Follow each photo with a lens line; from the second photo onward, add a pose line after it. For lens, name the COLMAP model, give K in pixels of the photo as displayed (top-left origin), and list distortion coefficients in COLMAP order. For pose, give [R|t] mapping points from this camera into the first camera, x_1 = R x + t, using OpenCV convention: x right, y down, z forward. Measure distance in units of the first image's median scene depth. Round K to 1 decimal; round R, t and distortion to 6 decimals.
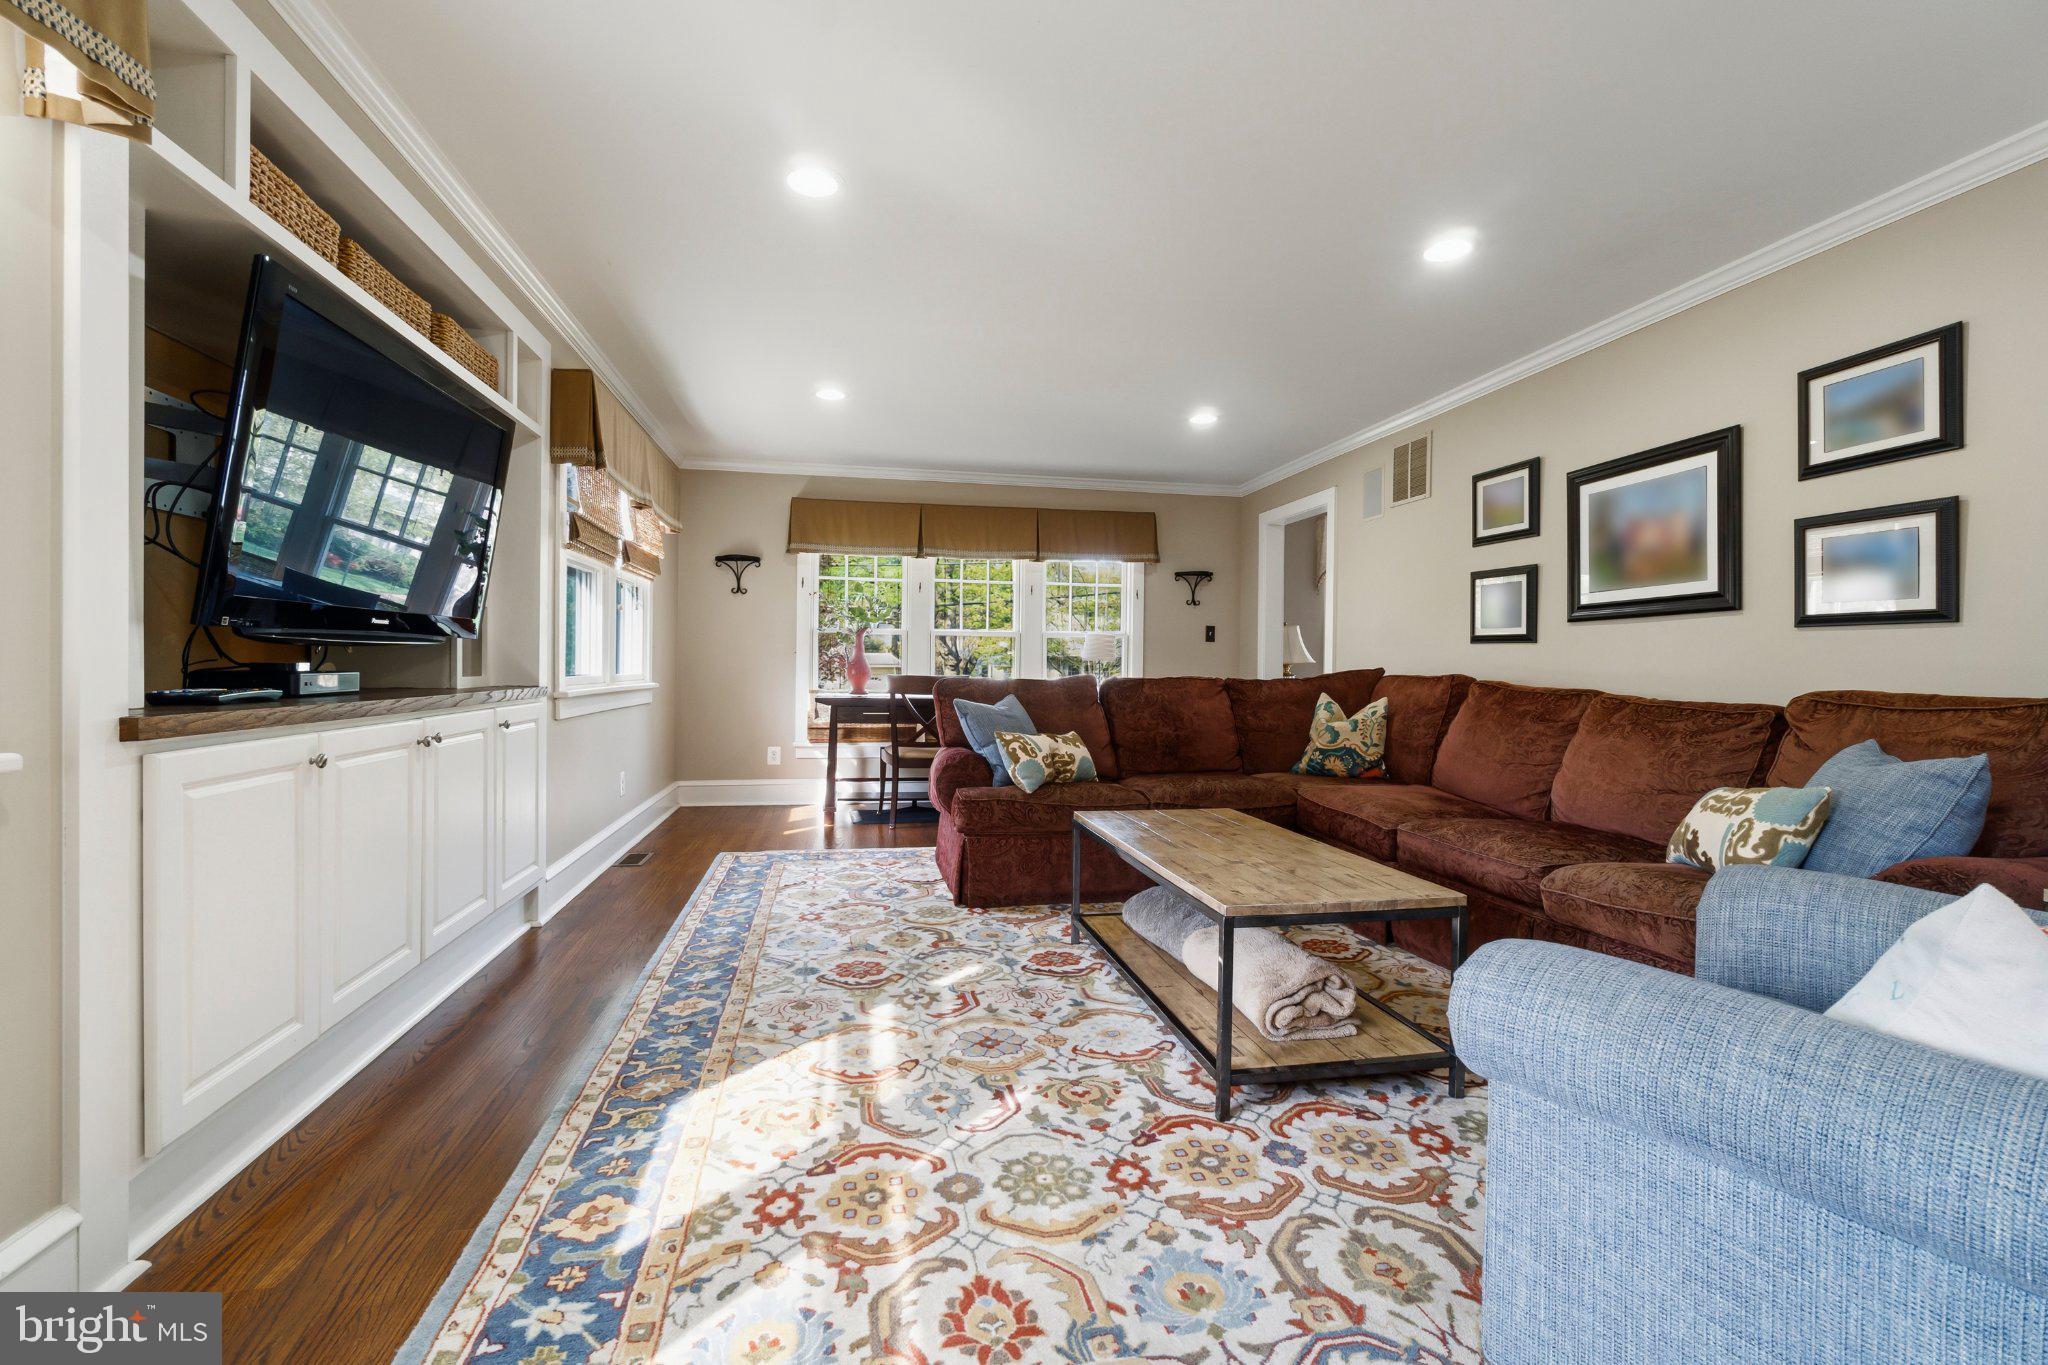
lens RADIAL K [[942.5, 0, 1015.0], [0, 942.5, 674.2], [0, 0, 1]] dist [0.000711, -0.000137]
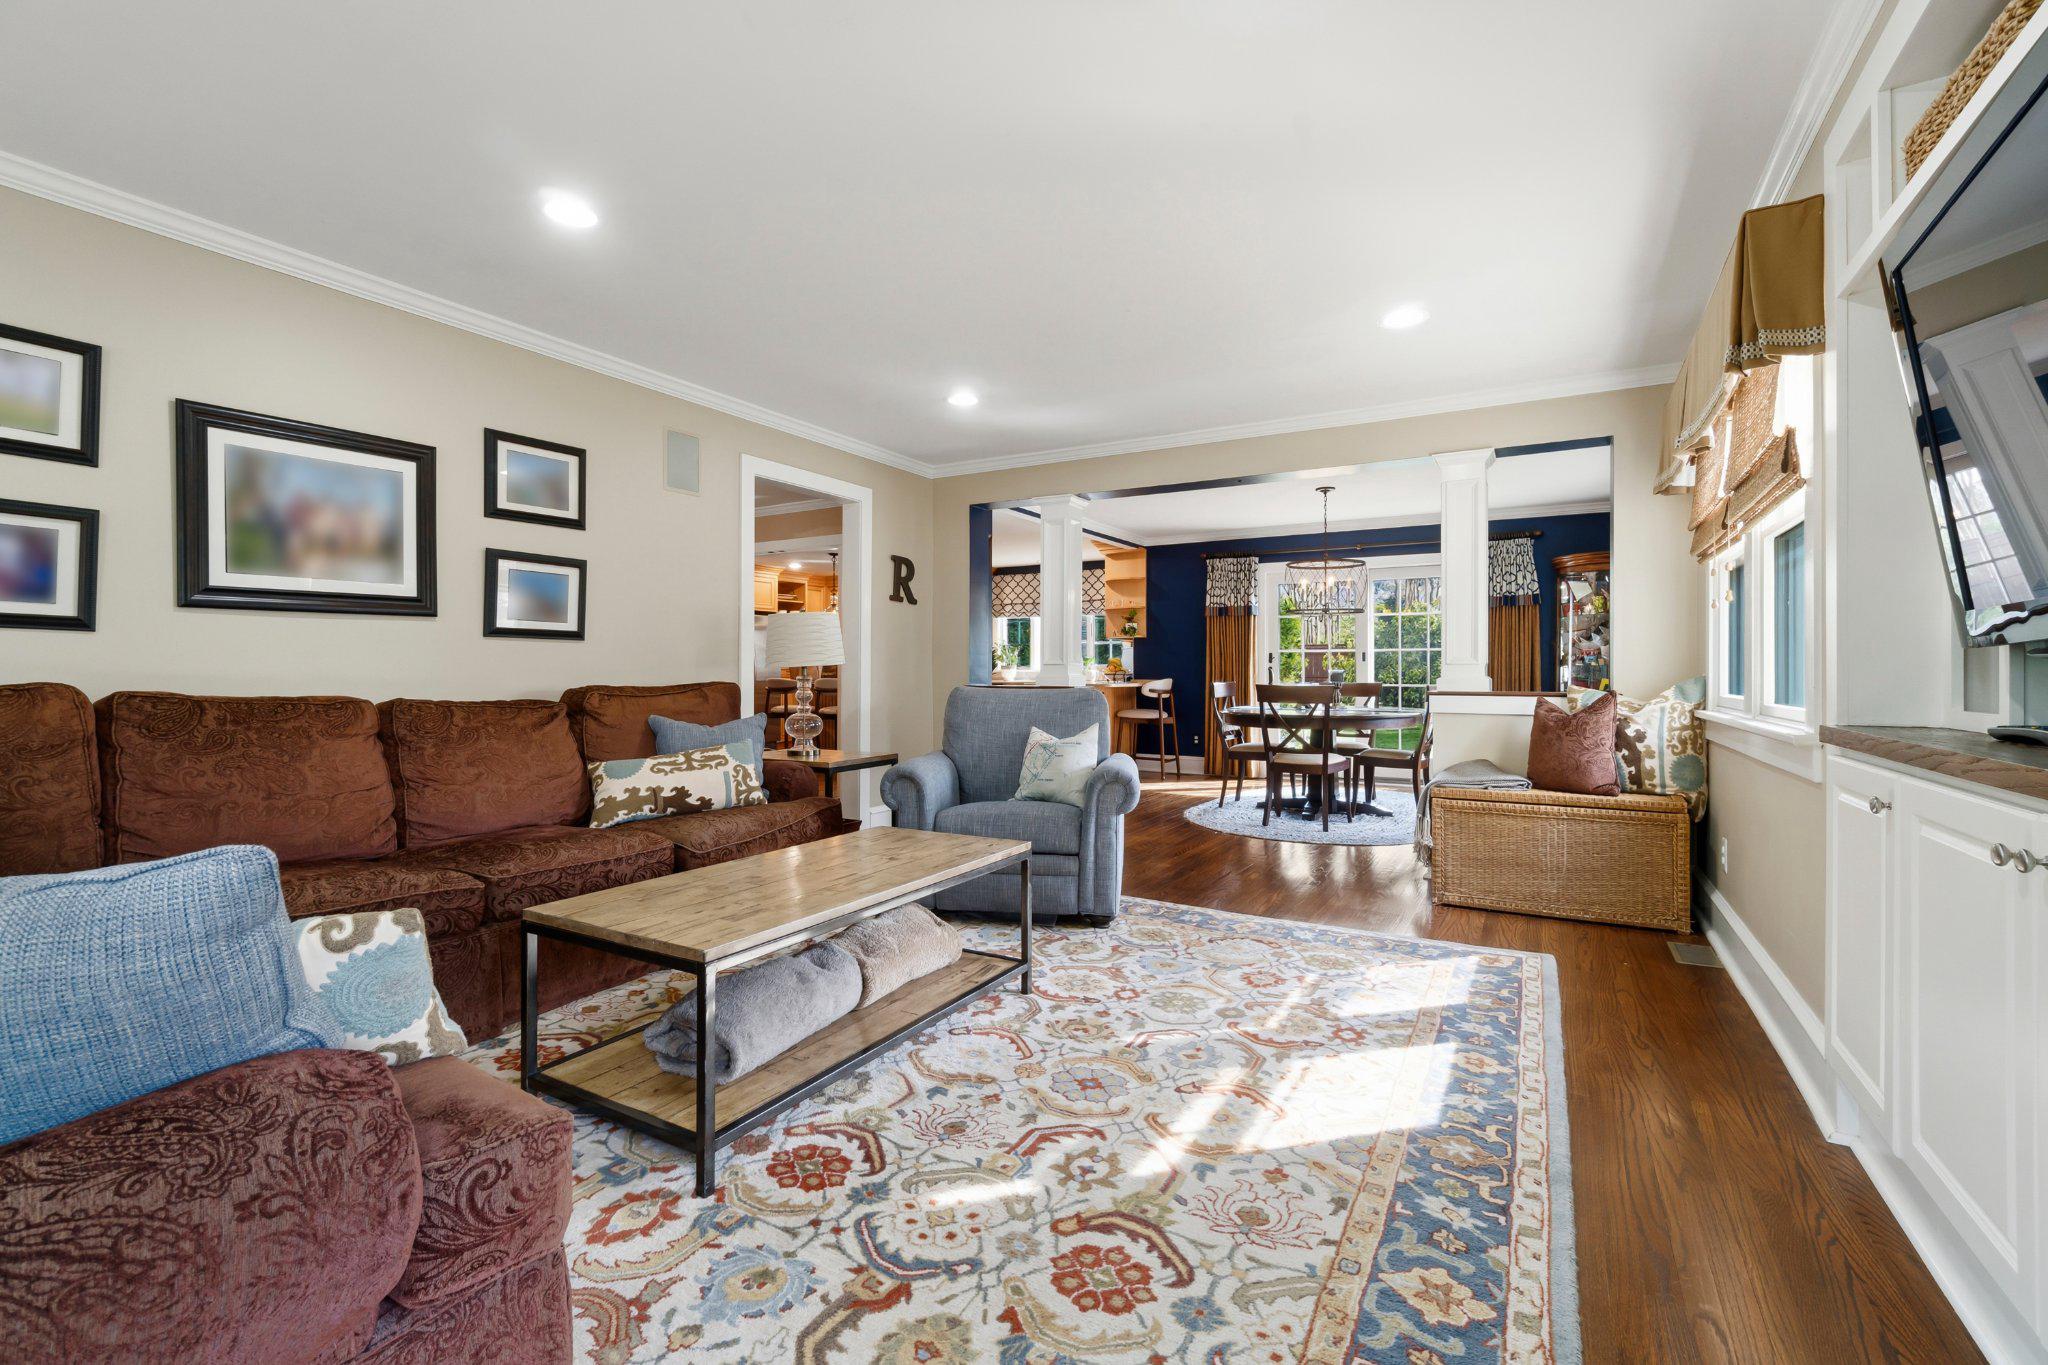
lens RADIAL K [[942.5, 0, 1008.5], [0, 942.5, 667.2], [0, 0, 1]] dist [0.000711, -0.000137]
pose [[-0.767196, -0.012452, 0.641291, -0.543433], [-0.007478, 0.999917, 0.010469, -0.030902], [-0.641369, 0.003236, -0.767226, 1.714520]]
